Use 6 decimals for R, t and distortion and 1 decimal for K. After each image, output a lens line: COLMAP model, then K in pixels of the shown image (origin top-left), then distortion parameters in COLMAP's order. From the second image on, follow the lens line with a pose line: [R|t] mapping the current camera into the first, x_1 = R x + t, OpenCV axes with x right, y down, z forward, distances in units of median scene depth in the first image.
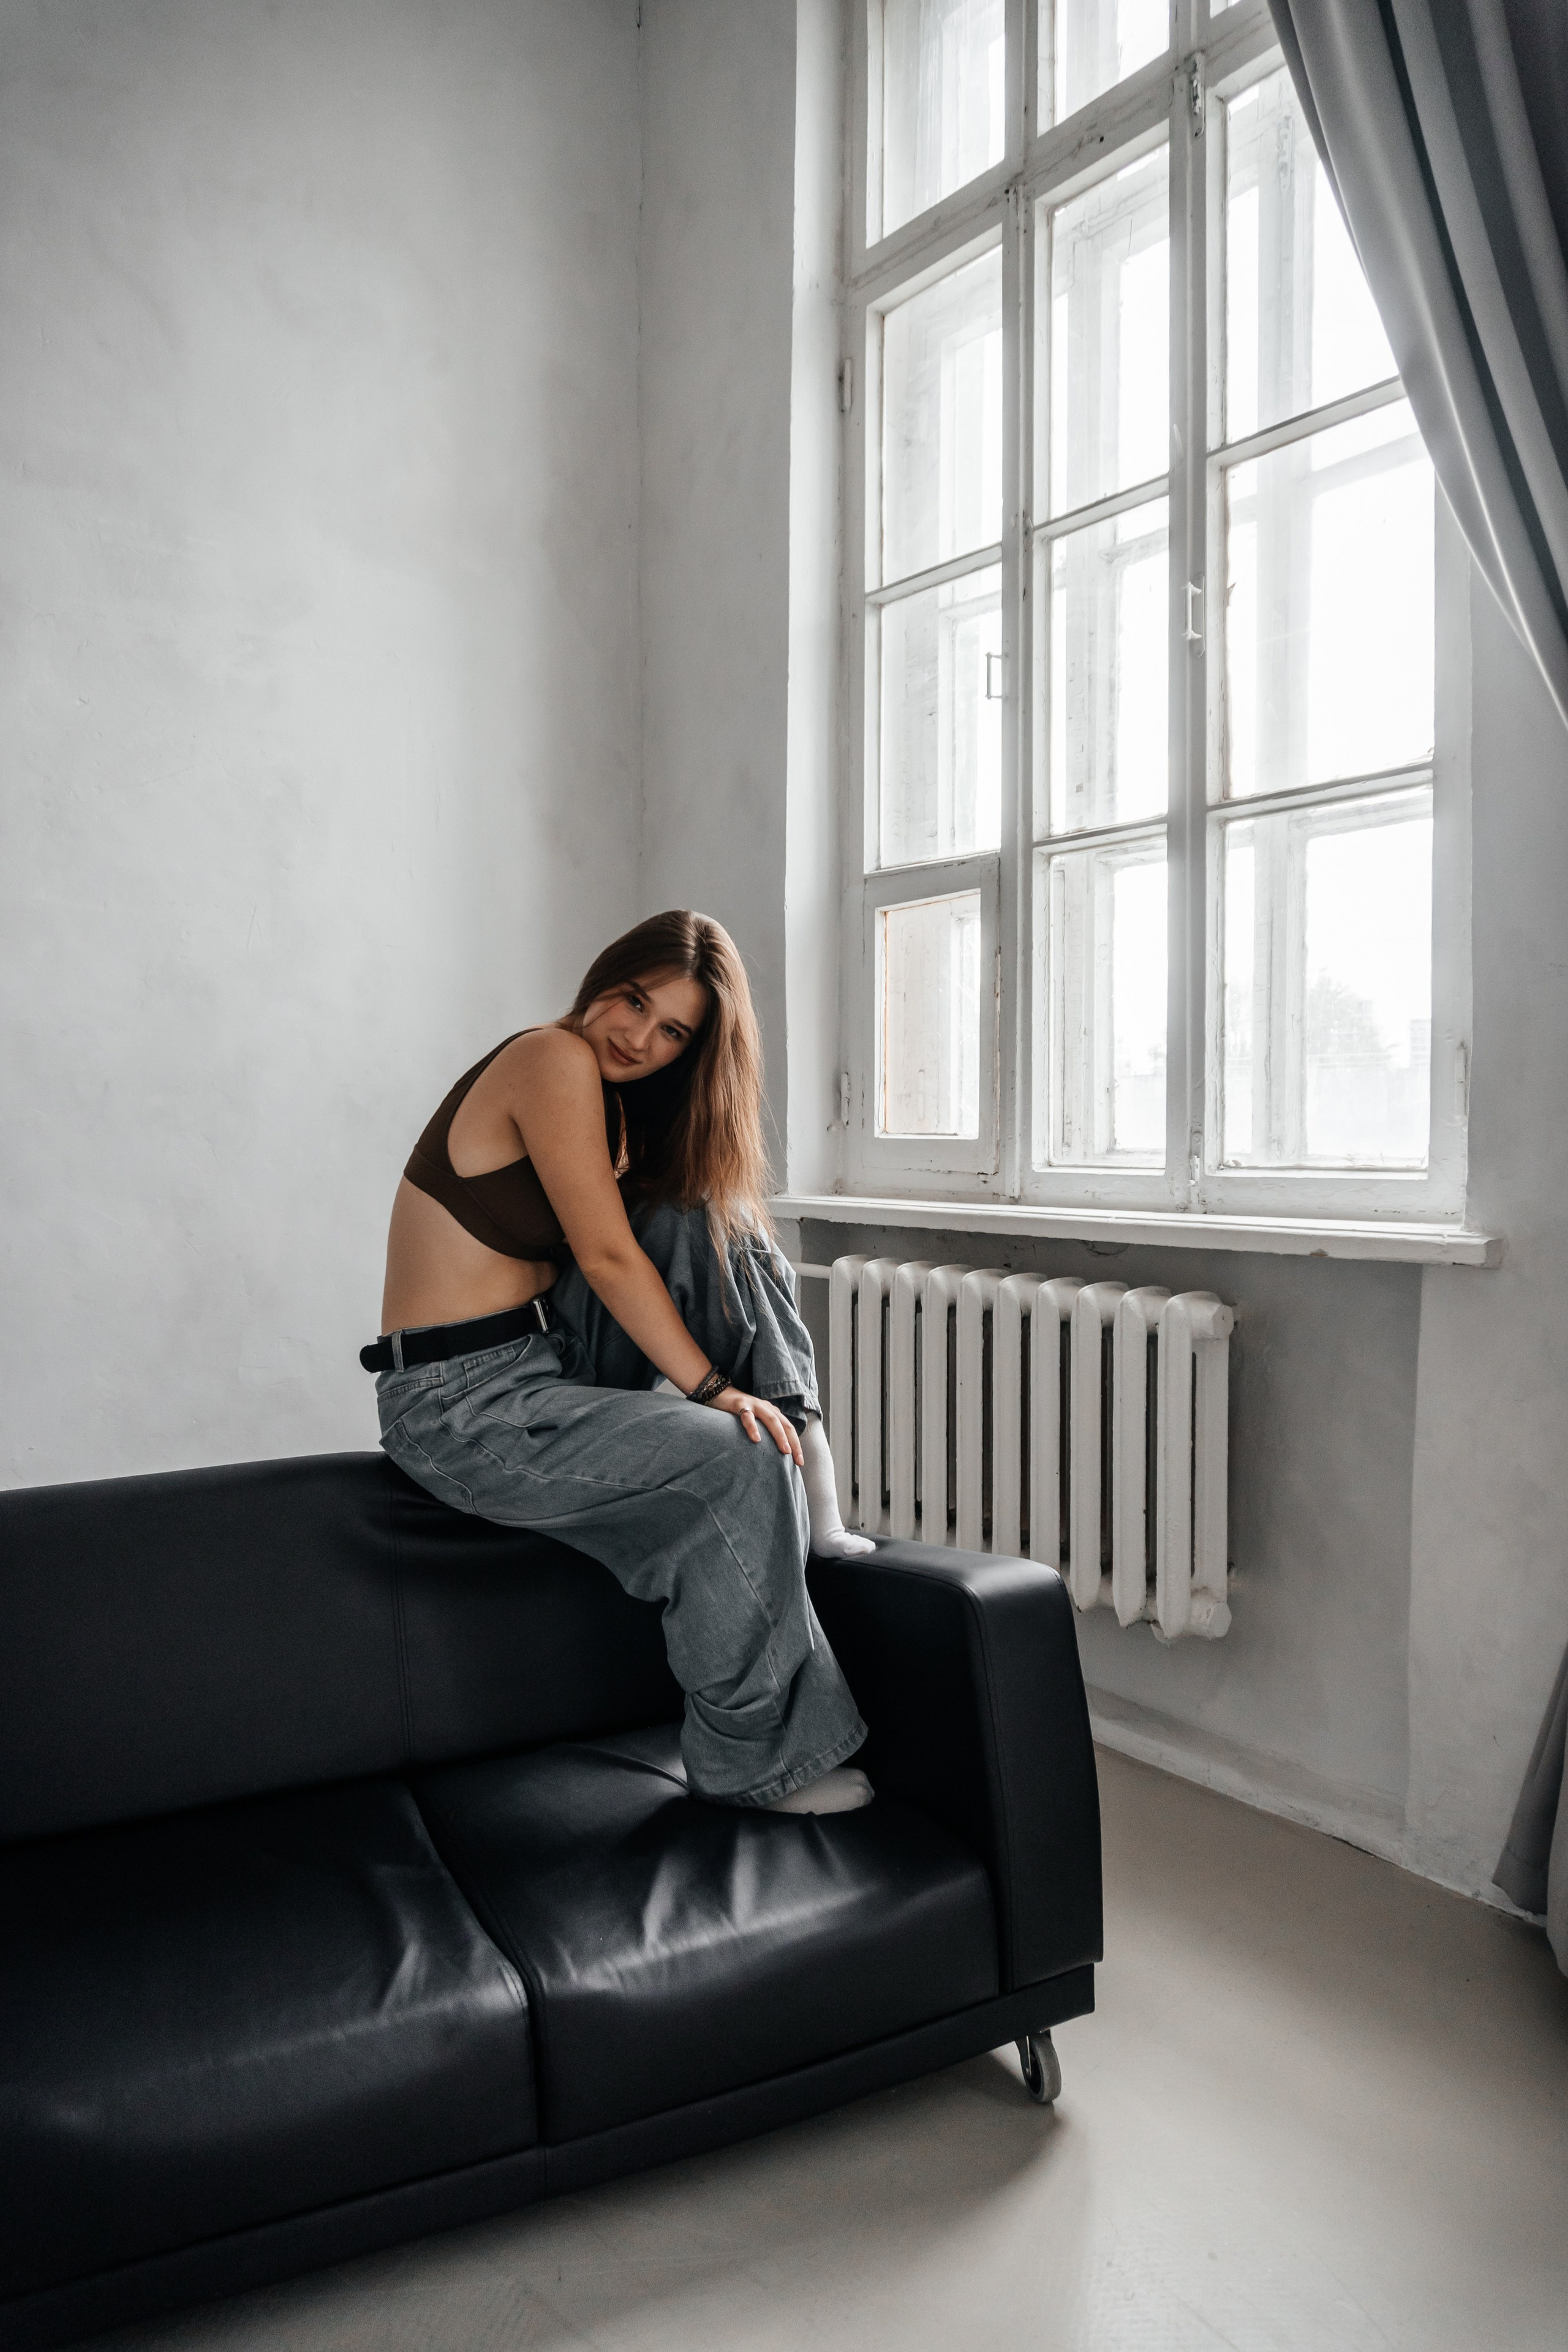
lens RADIAL K [[1552.7, 0, 787.1], [0, 1552.7, 1155.0], [0, 0, 1]] dist [-0.000690, 0.002494]
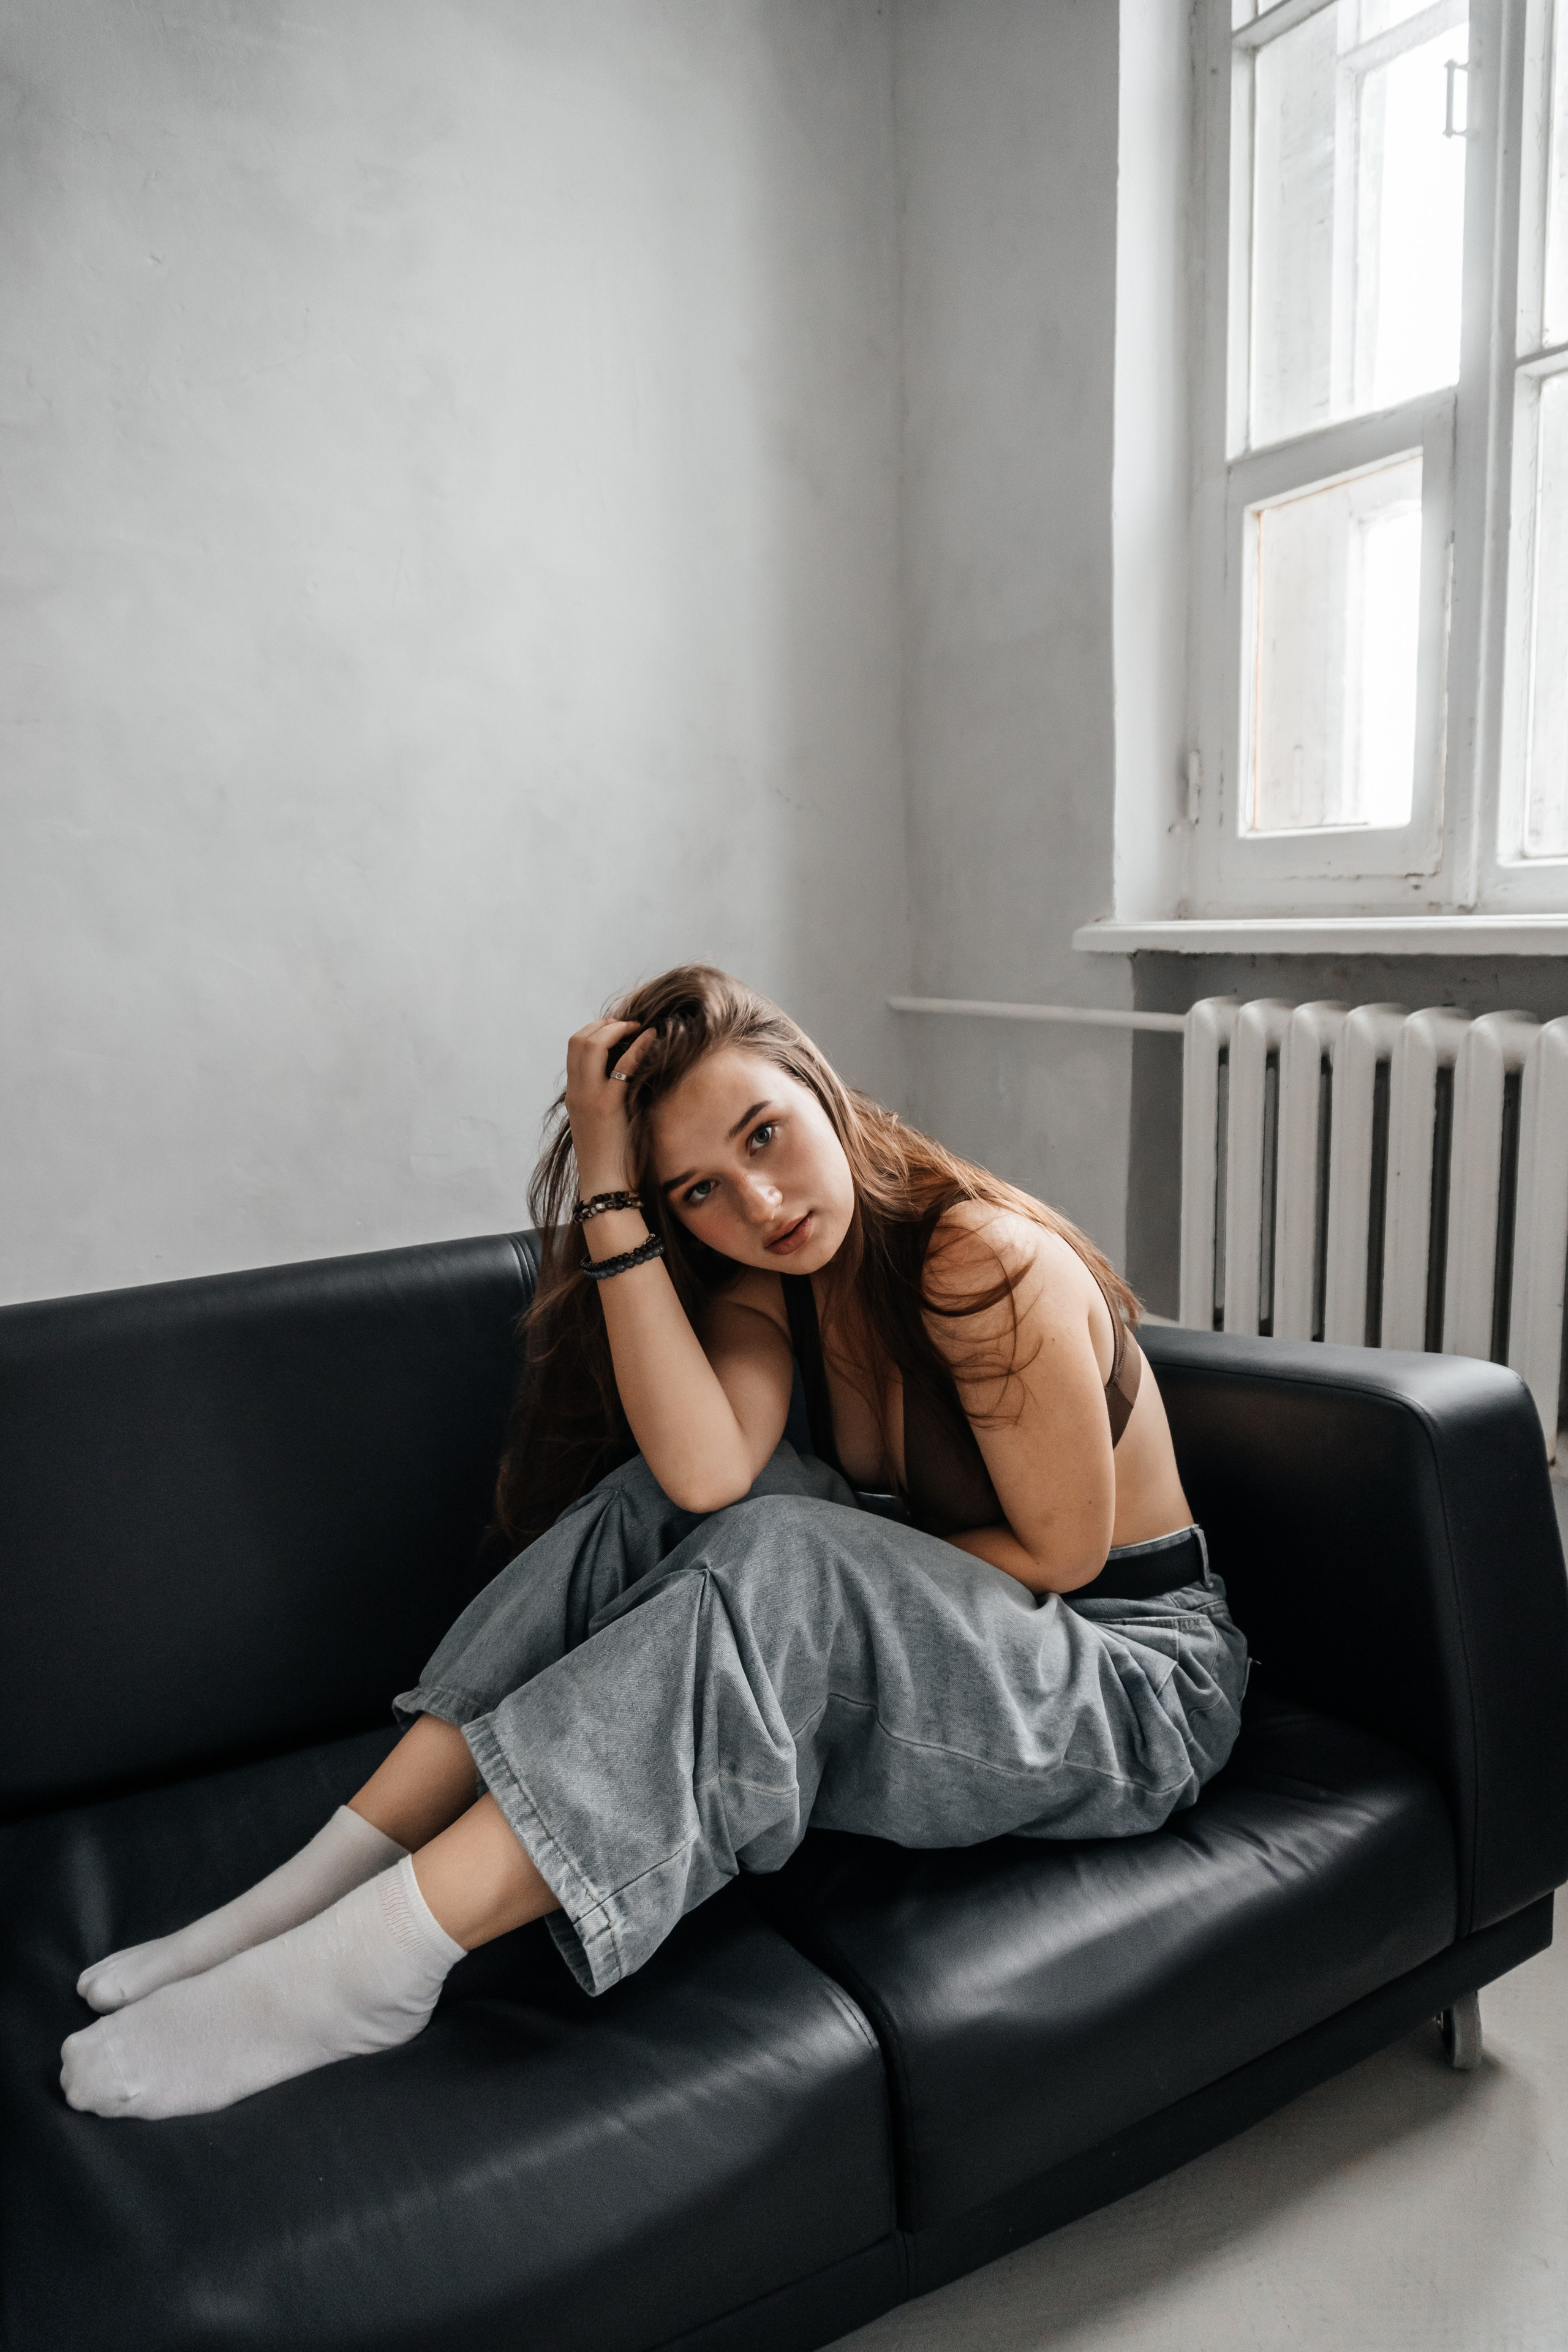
lens RADIAL K [[1552.7, 0, 787.1], [0, 1552.7, 1155.0], [0, 0, 1]] dist [-0.000690, 0.002494]
pose [[0.990028, -0.004543, -0.140795, -0.053670], [0.023073, 0.991211, 0.130259, 0.038244], [0.138966, -0.132209, 0.981432, 0.254090]]
